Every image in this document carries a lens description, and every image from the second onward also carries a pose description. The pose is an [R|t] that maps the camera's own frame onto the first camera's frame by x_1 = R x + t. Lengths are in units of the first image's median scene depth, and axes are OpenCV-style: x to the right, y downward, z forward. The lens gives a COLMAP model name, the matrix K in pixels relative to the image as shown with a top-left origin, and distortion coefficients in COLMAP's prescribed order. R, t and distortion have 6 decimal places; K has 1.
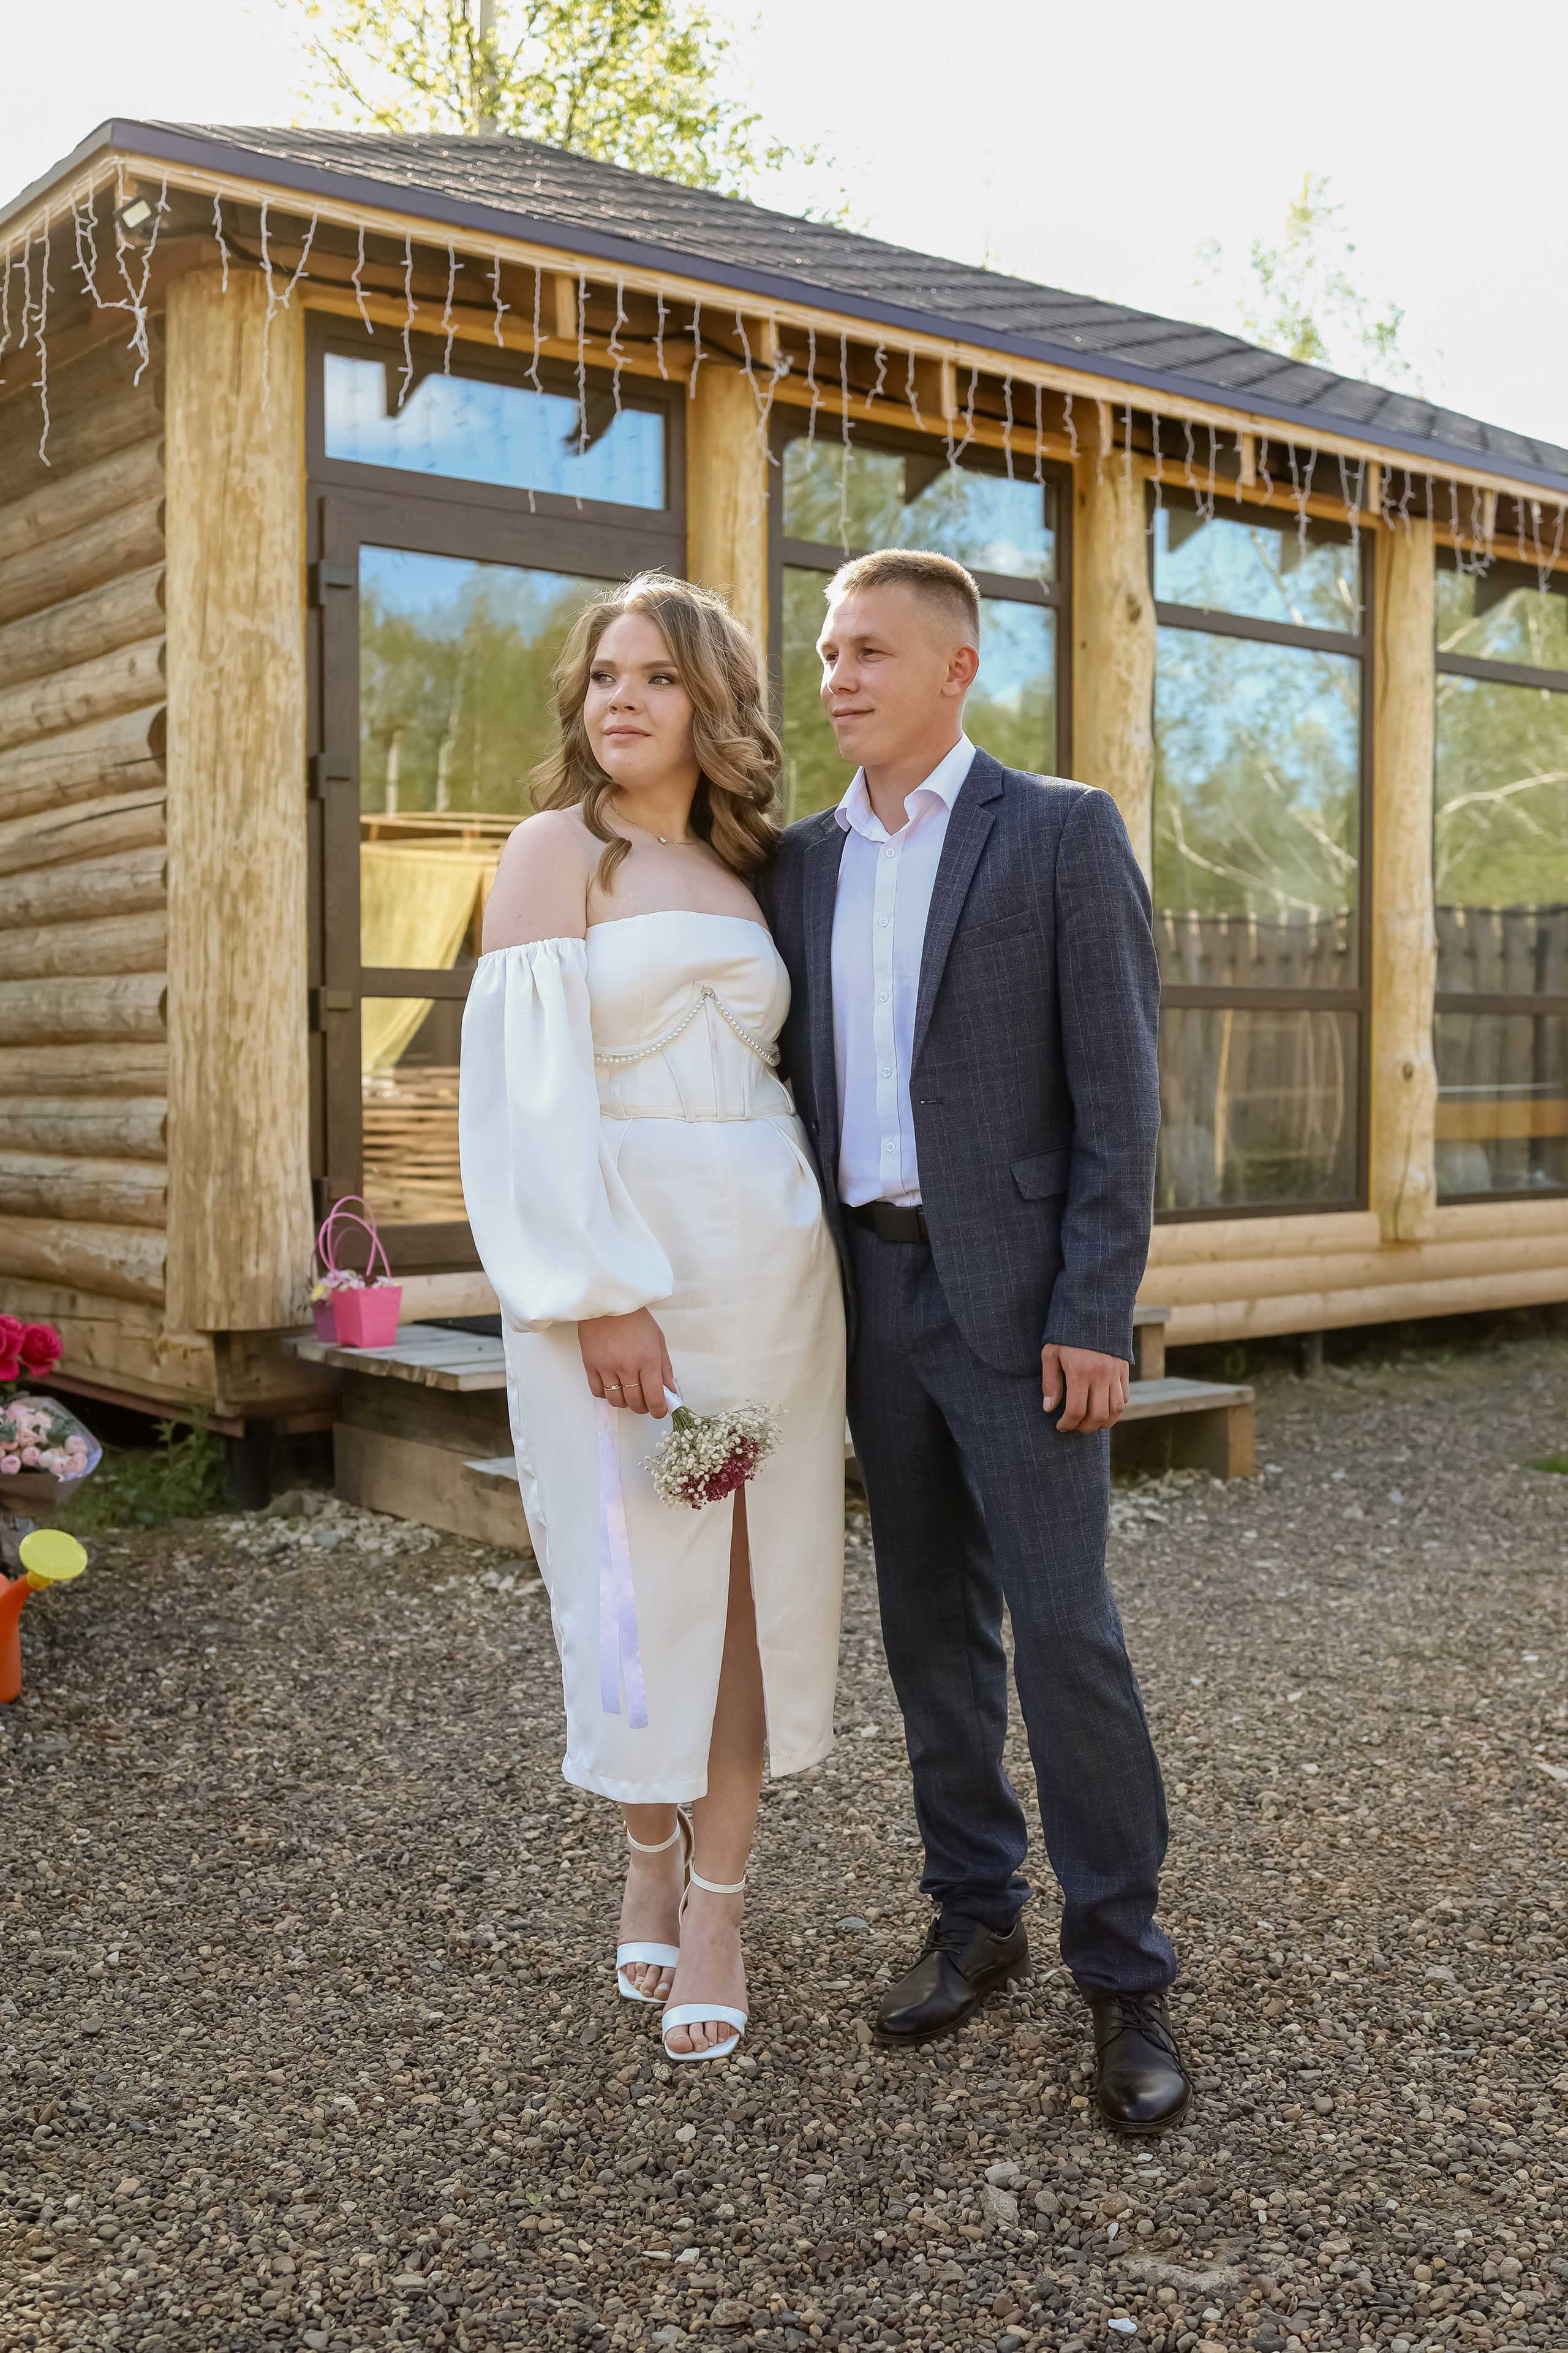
lens RADIAL K [[2424.1, 0, 780.3], [0, 2424.1, 1165.0], [0, 0, 1]] dist [-0.056233, 0.000000]
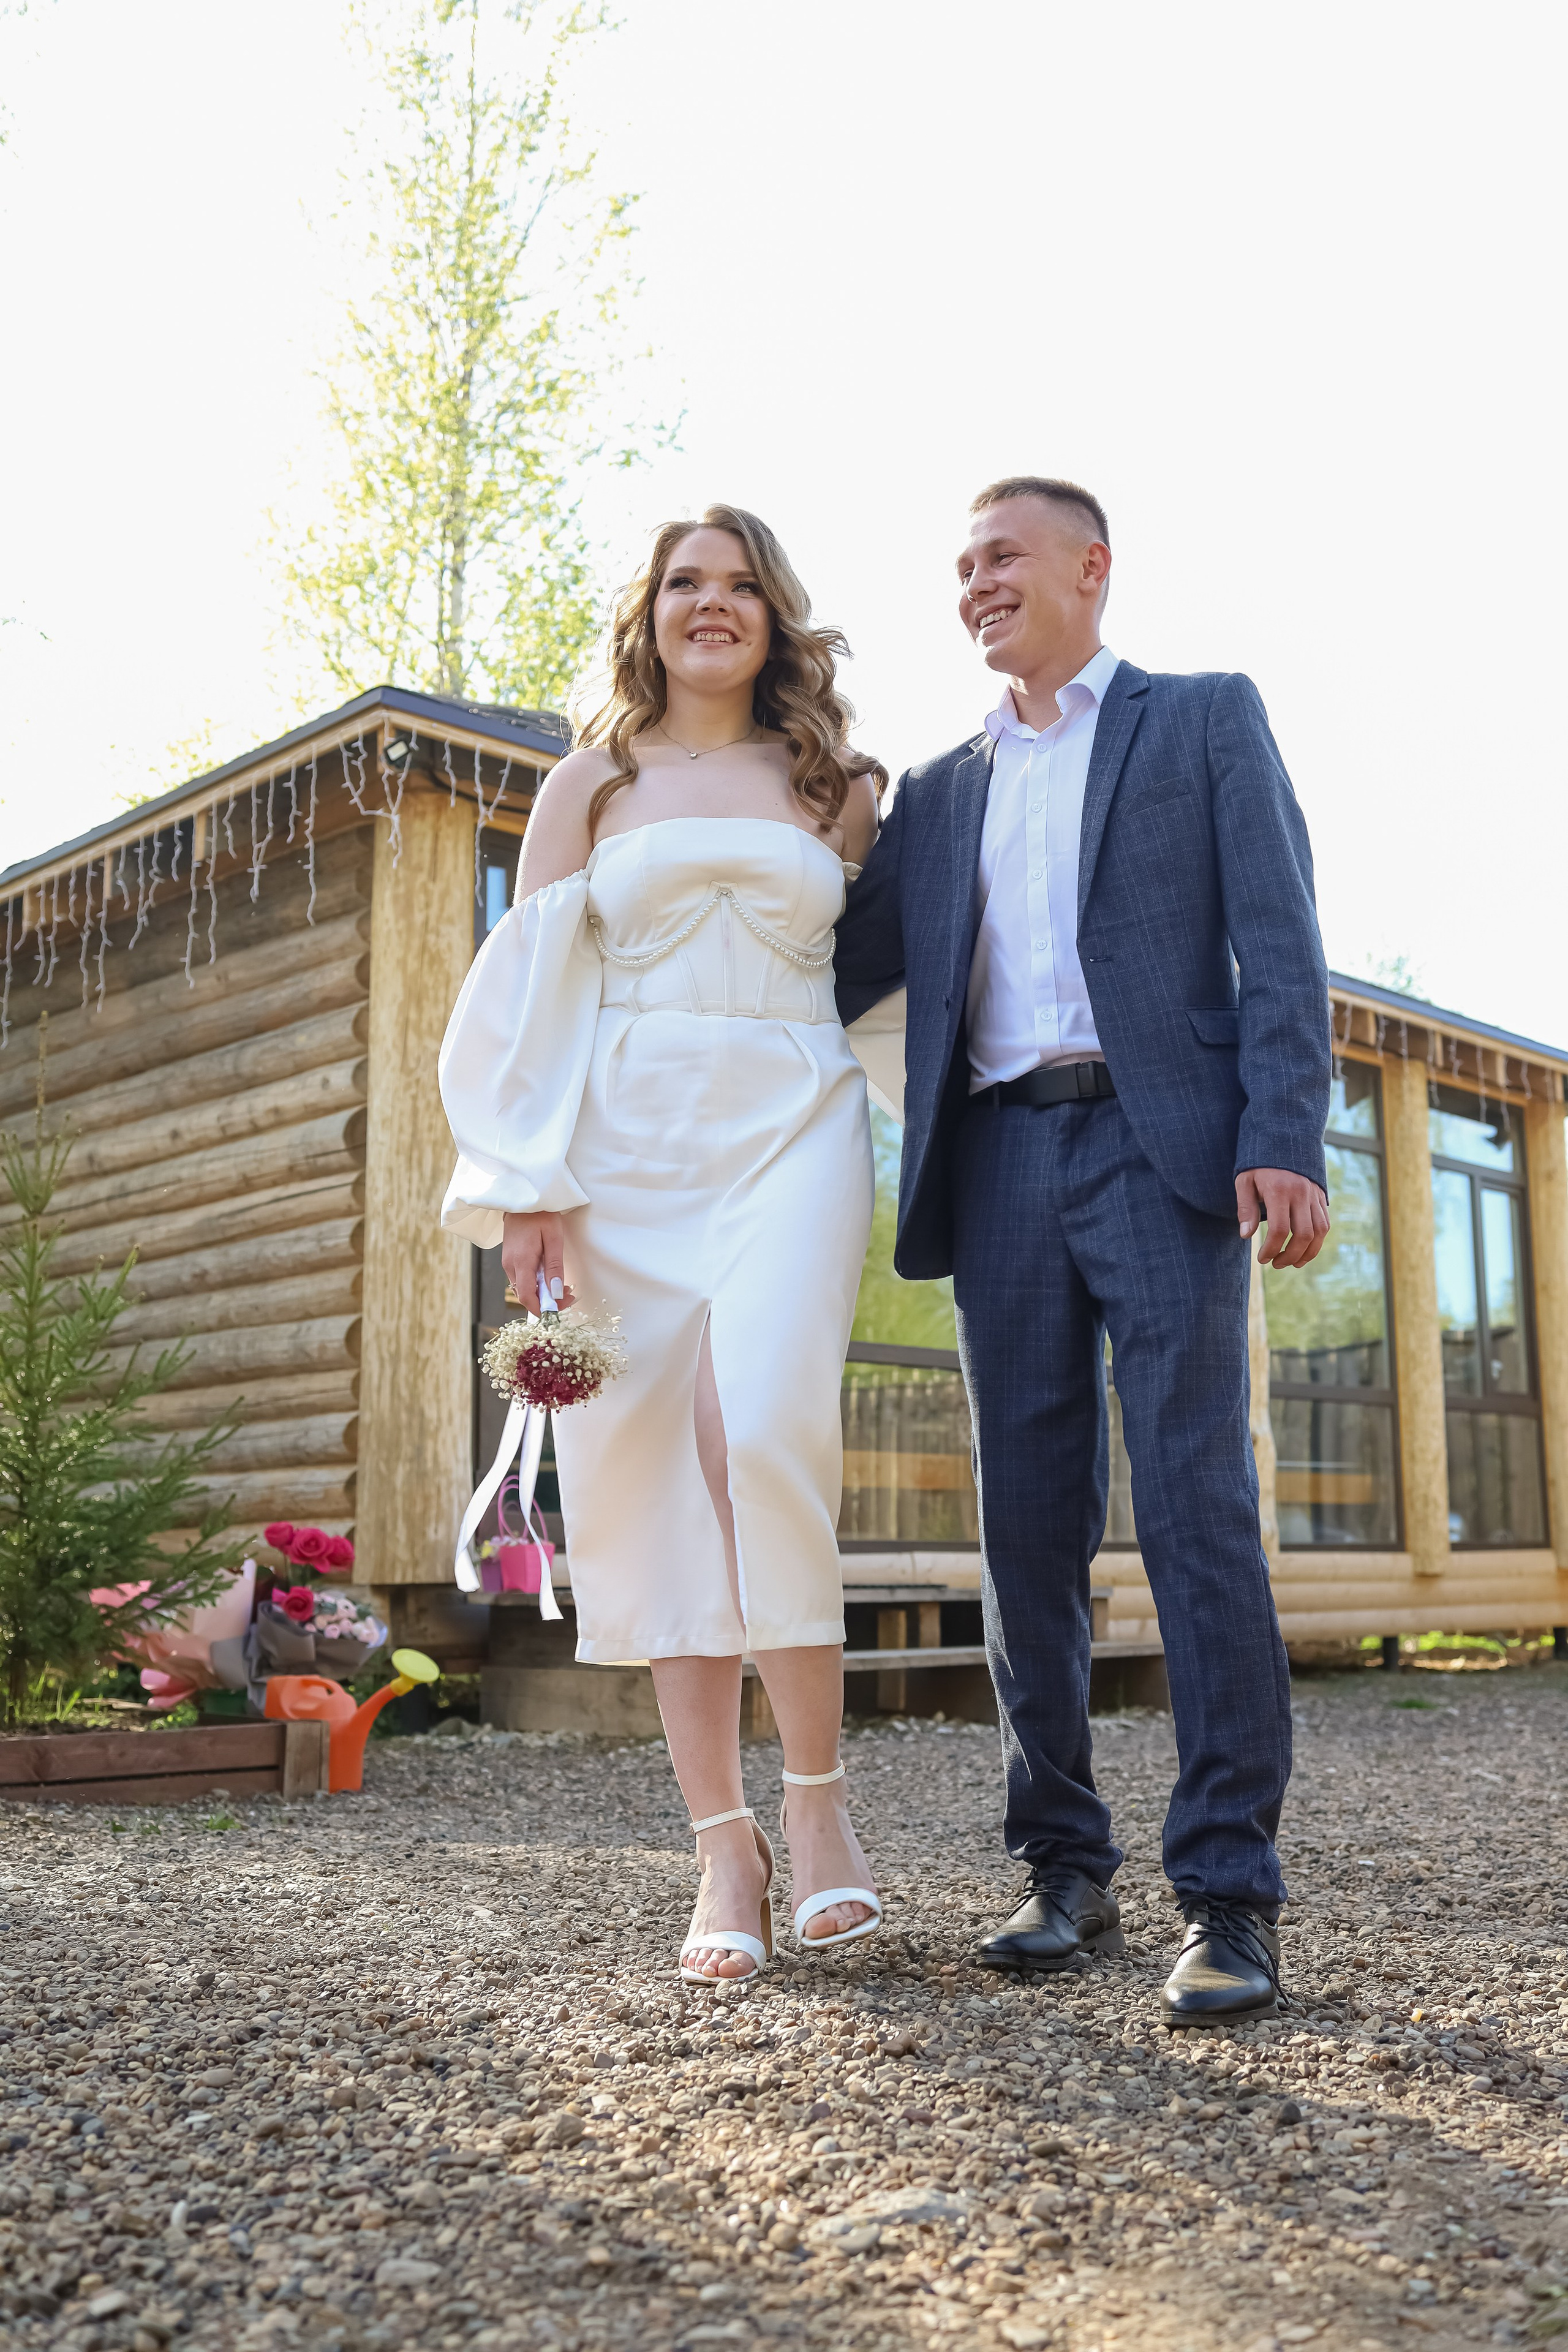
lens RADIAL K [[2423.3, 0, 787.9], [0, 2423.3, 1184.3], [0, 0, 1]] dist [-0.056233, 0.000000]
pose [[0.992454, 0.011785, 0.122053, -0.182288], [0.015011, 0.976208, -0.216317, 0.135632], [-0.121698, 0.216517, 0.968664, -0.290539]]
